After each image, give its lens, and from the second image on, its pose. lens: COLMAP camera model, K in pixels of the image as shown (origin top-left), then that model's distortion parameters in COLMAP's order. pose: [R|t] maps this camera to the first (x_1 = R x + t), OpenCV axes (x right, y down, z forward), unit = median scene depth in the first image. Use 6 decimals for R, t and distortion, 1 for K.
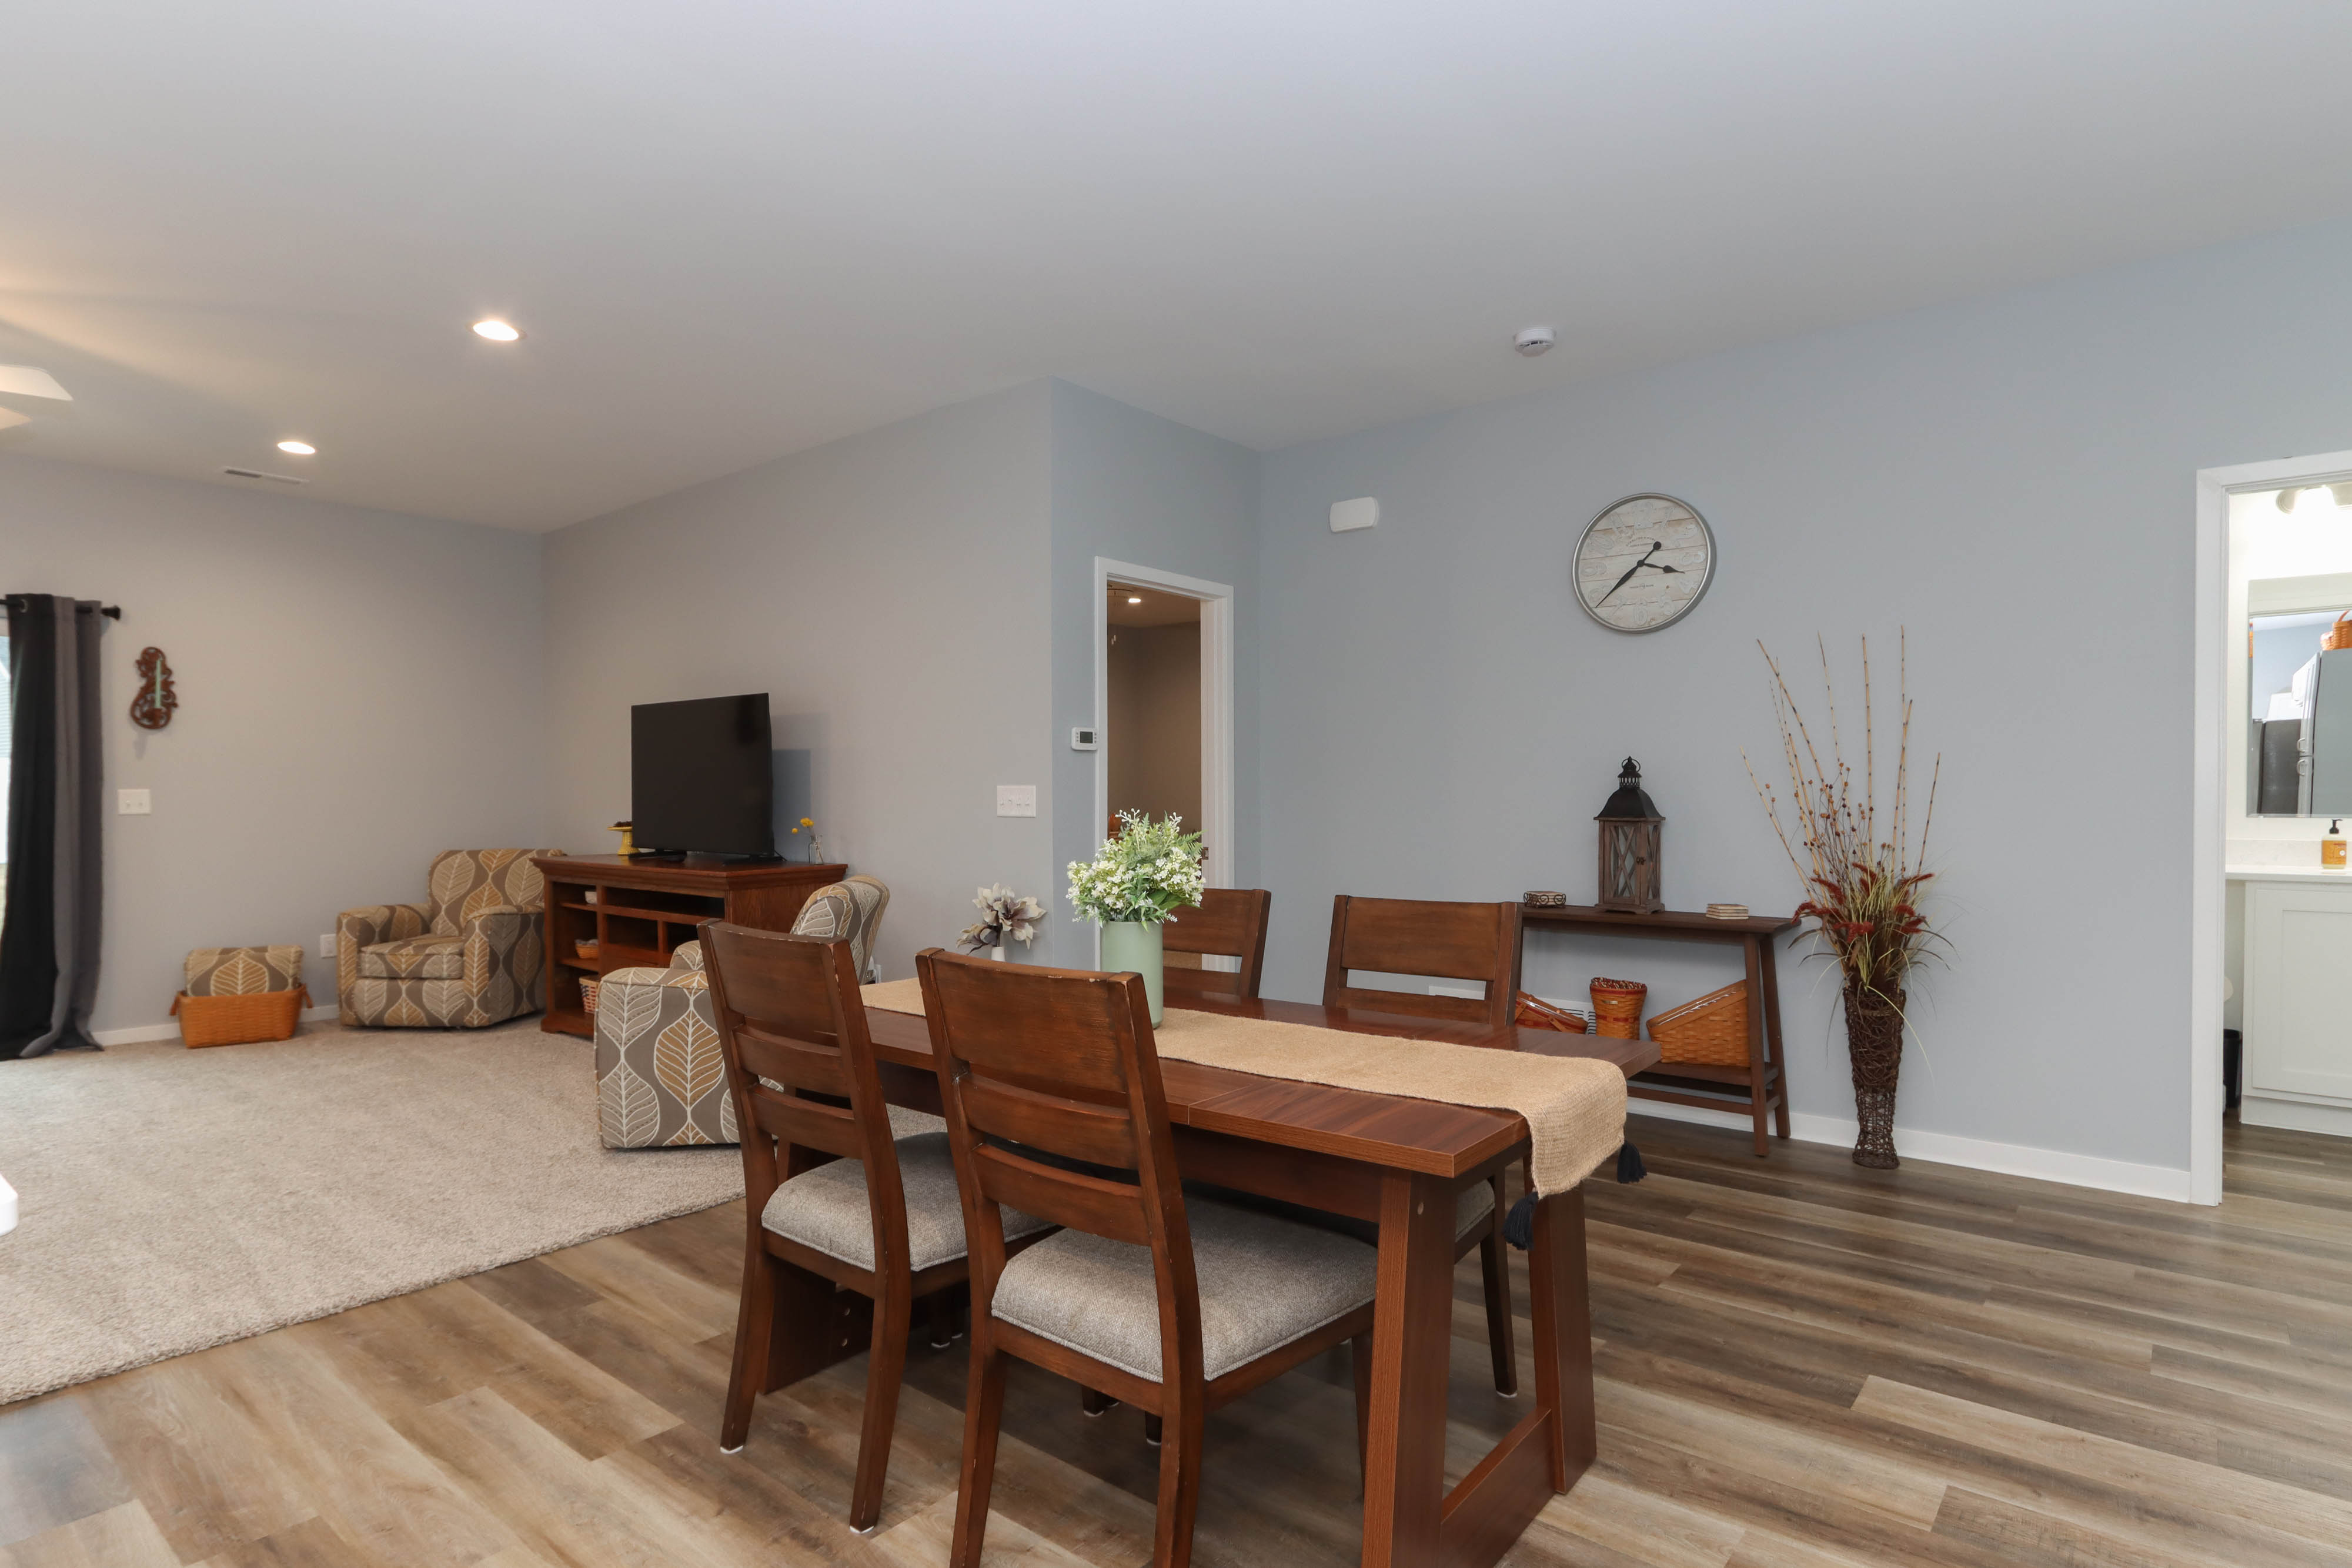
lens RADIAL K [[1230.6, 0, 1166.0], [0, 1230.6, 812.5], [0, 0, 1]] dist [-0.000045, 0.000469]
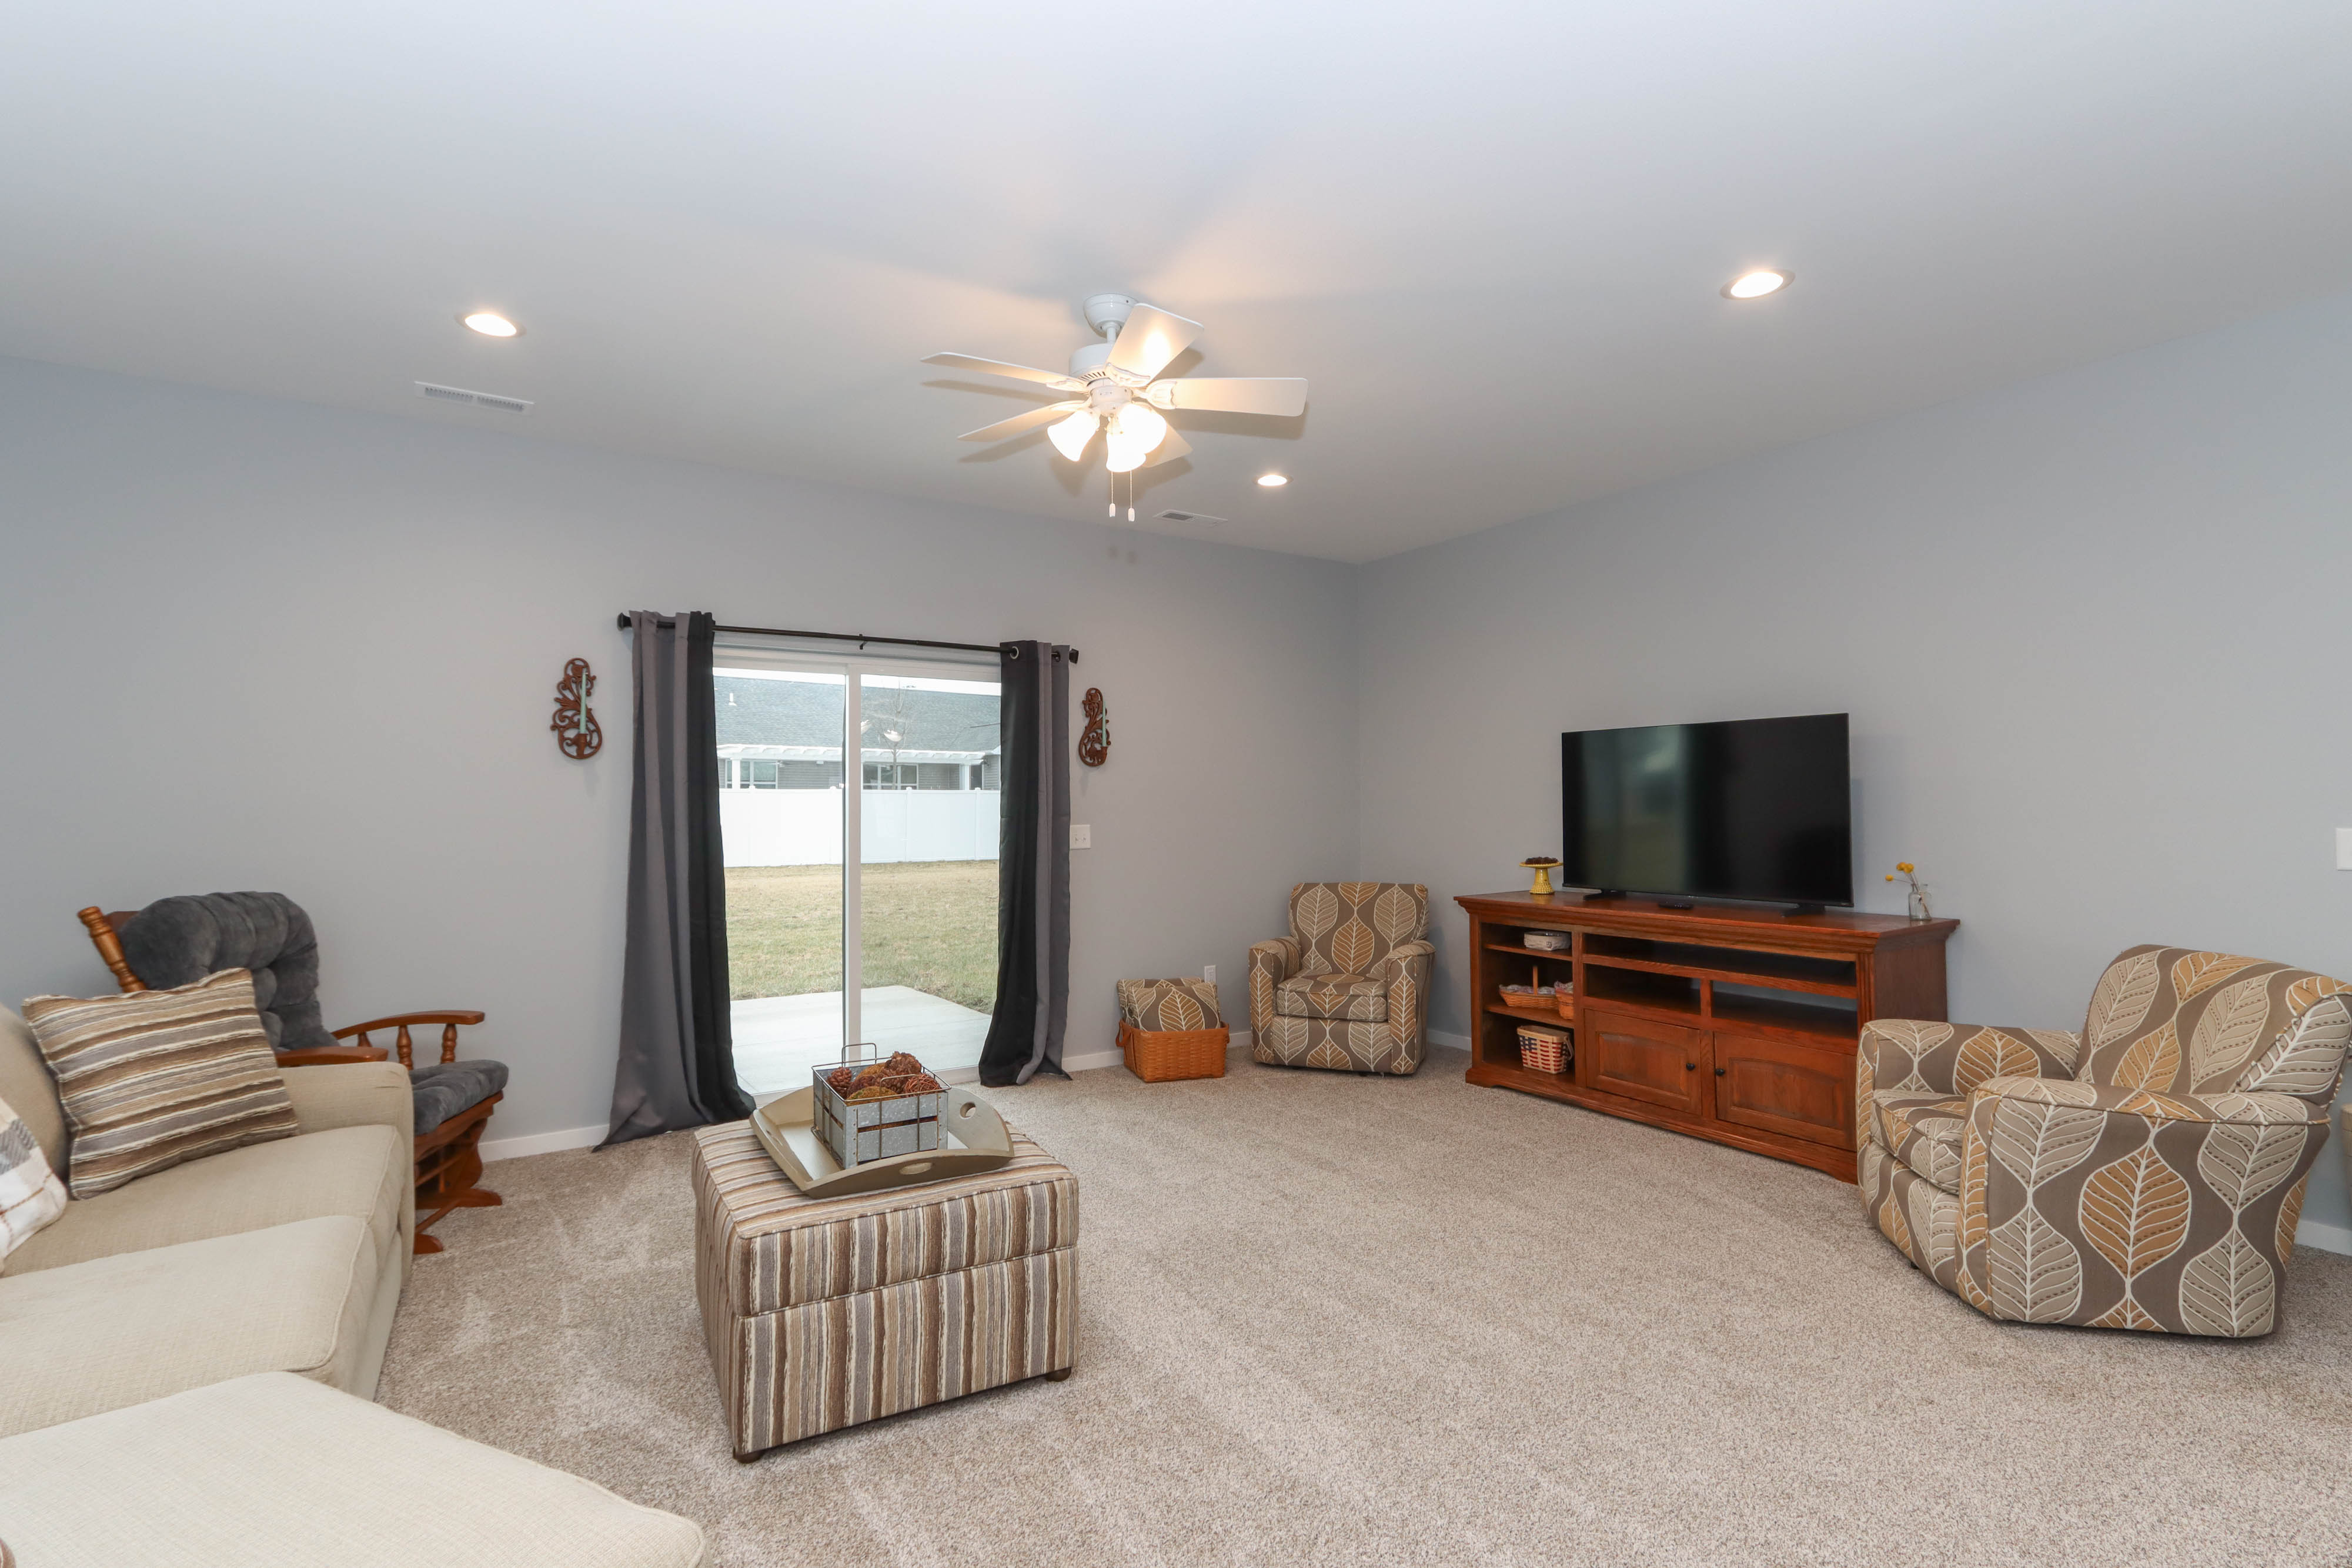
lens RADIAL K [[1084.0, 0, 1176.0], [0, 1084.0, 784.0], [0, 0, 1]] dist [-0.013118, 0.010140]
pose [[0.957939, -0.010795, -0.286770, -0.499536], [0.000365, 0.999337, -0.036401, -0.020136], [0.286973, 0.034766, 0.957308, 0.144288]]
